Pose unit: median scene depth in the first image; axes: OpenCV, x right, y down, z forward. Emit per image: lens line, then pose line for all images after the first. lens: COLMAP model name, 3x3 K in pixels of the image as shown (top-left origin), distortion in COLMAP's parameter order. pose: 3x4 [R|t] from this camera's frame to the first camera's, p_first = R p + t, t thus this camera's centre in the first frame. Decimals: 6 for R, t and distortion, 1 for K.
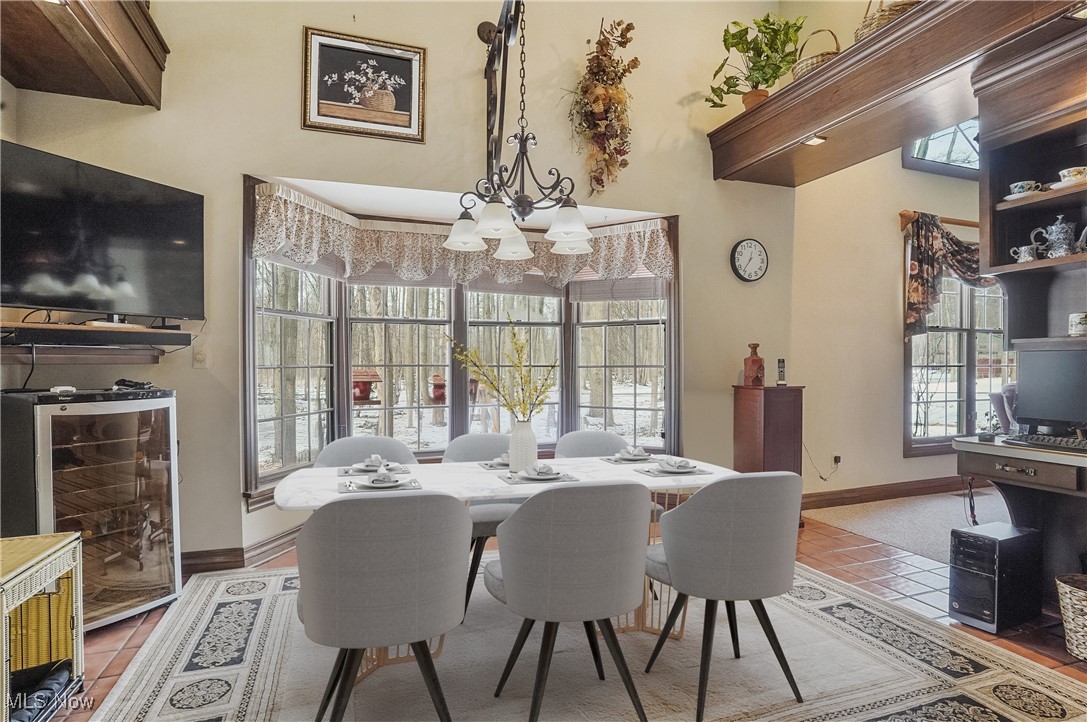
lens RADIAL K [[571.0, 0, 539.7], [0, 571.0, 369.3], [0, 0, 1]] dist [-0.046349, 0.015077]
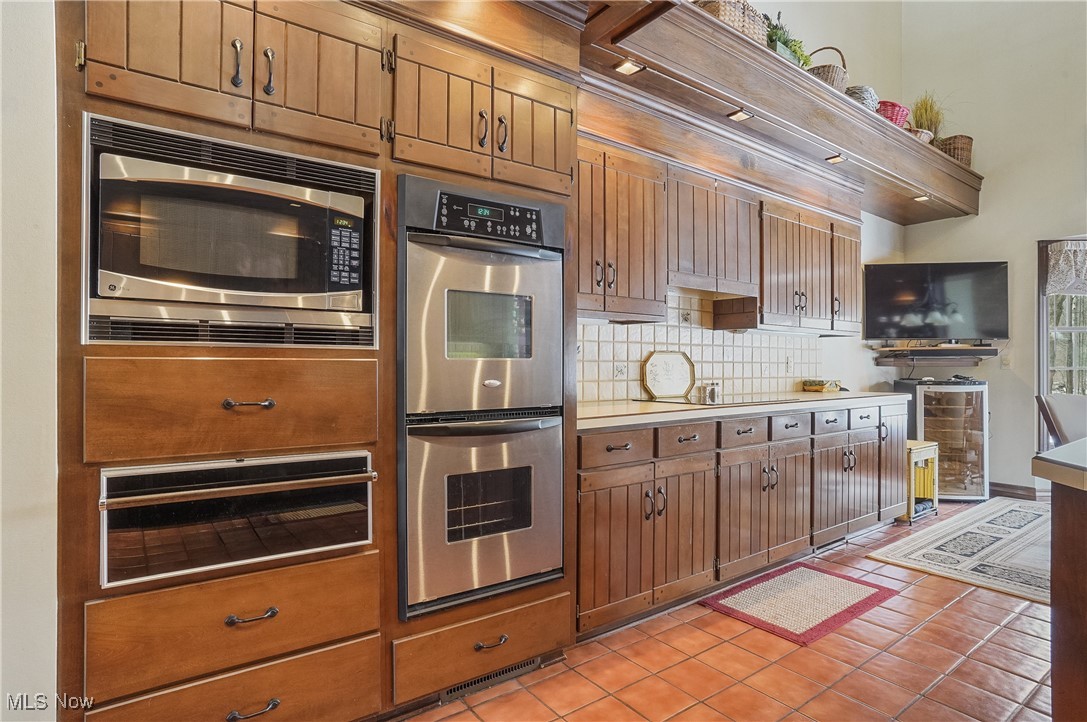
lens RADIAL K [[571.0, 0, 544.4], [0, 571.0, 365.1], [0, 0, 1]] dist [-0.046349, 0.015077]
pose [[0.299221, 0.002465, -0.954181, 0.456937], [-0.011468, 0.999934, -0.001012, 0.002685], [0.954115, 0.011245, 0.299229, -0.641047]]
